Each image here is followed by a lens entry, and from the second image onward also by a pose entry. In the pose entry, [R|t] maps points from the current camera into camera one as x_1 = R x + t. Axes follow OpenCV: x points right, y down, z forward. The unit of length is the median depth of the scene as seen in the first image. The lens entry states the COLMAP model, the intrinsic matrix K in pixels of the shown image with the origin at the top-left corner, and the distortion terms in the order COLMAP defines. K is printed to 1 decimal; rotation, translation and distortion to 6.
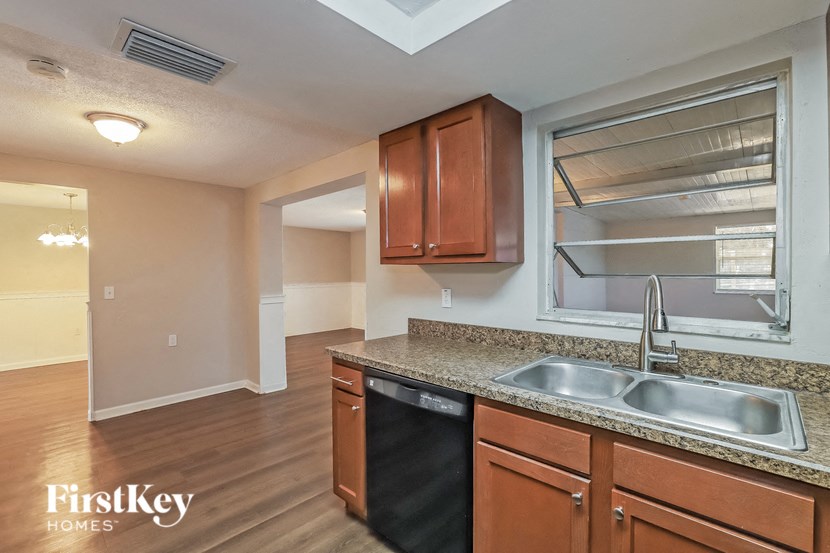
lens RADIAL K [[375.4, 0, 415.0], [0, 375.4, 276.5], [0, 0, 1]] dist [-0.022594, 0.000030]
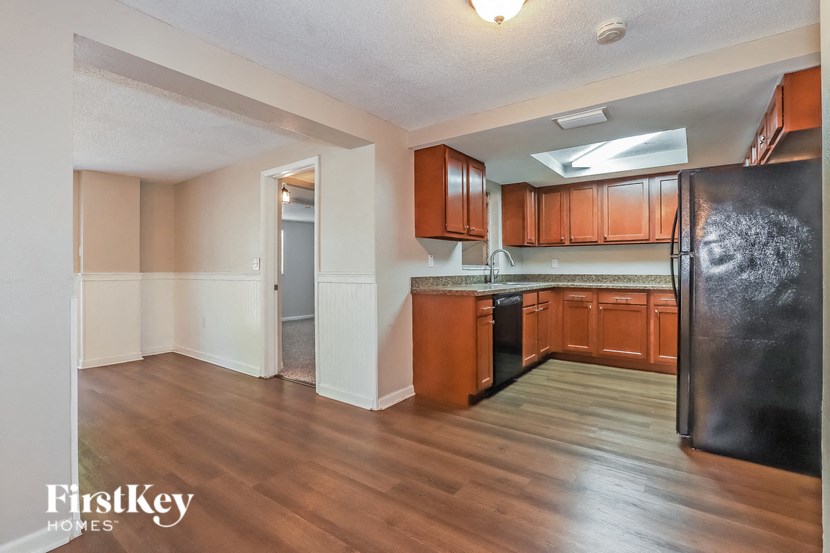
lens RADIAL K [[391.0, 0, 415.0], [0, 391.0, 276.5], [0, 0, 1]] dist [-0.067572, -0.000021]
pose [[-0.128097, -0.005813, 0.991745, -1.614301], [0.026948, 0.999593, 0.009340, 0.112764], [-0.991395, 0.027922, -0.127889, 1.373133]]
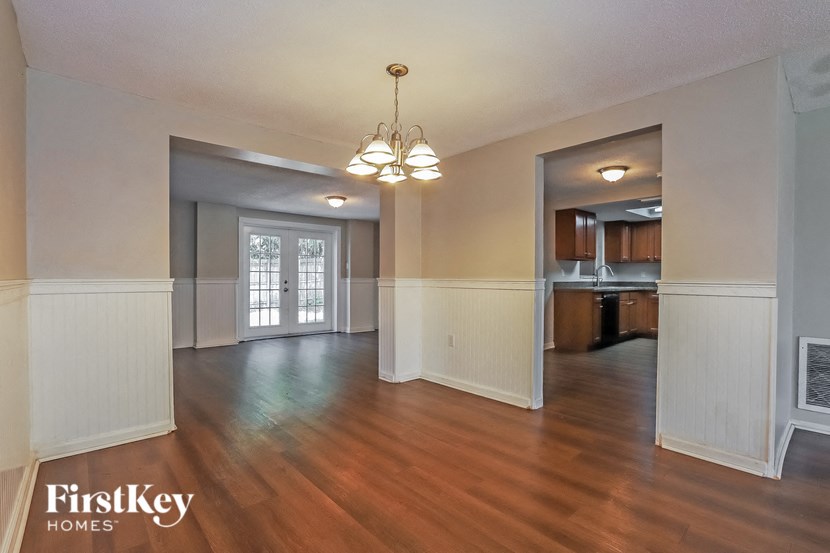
lens RADIAL K [[388.6, 0, 420.7], [0, 388.6, 289.8], [0, 0, 1]] dist [-0.027050, -0.000054]
pose [[0.068109, -0.015191, 0.997562, -2.971812], [0.017798, 0.999743, 0.014009, 0.131665], [-0.997519, 0.016800, 0.068362, 1.978745]]
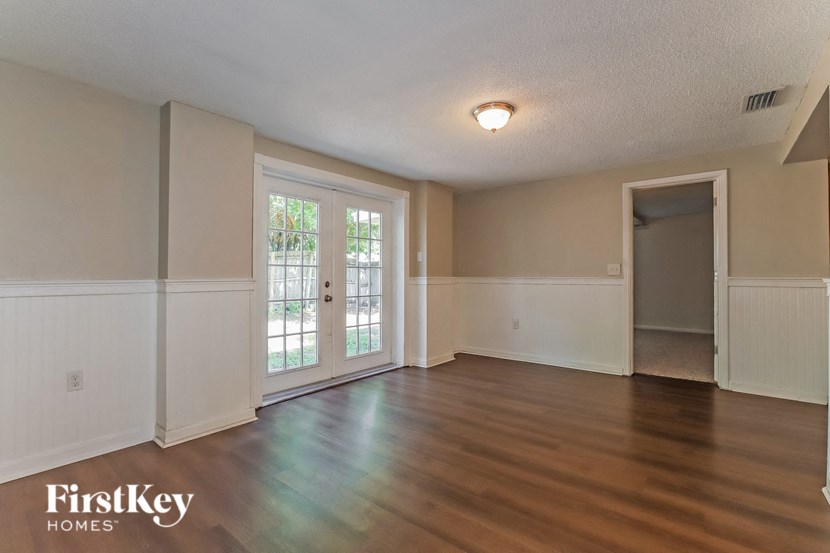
lens RADIAL K [[375.4, 0, 415.0], [0, 375.4, 276.5], [0, 0, 1]] dist [-0.022594, 0.000030]
pose [[-0.072335, 0.011475, 0.997314, -1.516738], [0.024719, 0.999647, -0.009709, 0.079055], [-0.997074, 0.023951, -0.072593, 3.090783]]
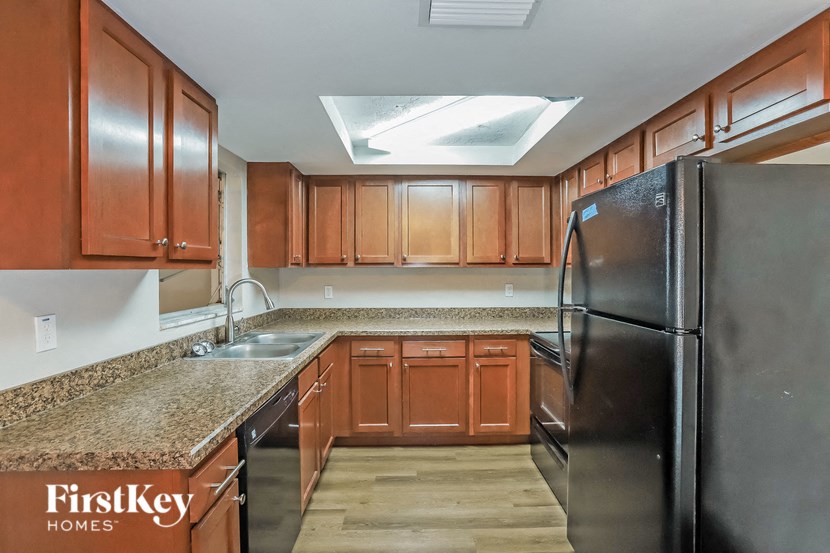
lens RADIAL K [[396.4, 0, 415.0], [0, 396.4, 276.5], [0, 0, 1]] dist [-0.025538, 0.000520]
pose [[-0.697302, -0.004546, 0.716763, -0.736318], [0.019858, 0.999474, 0.025657, -0.029258], [-0.716502, 0.032125, -0.696845, 1.086412]]
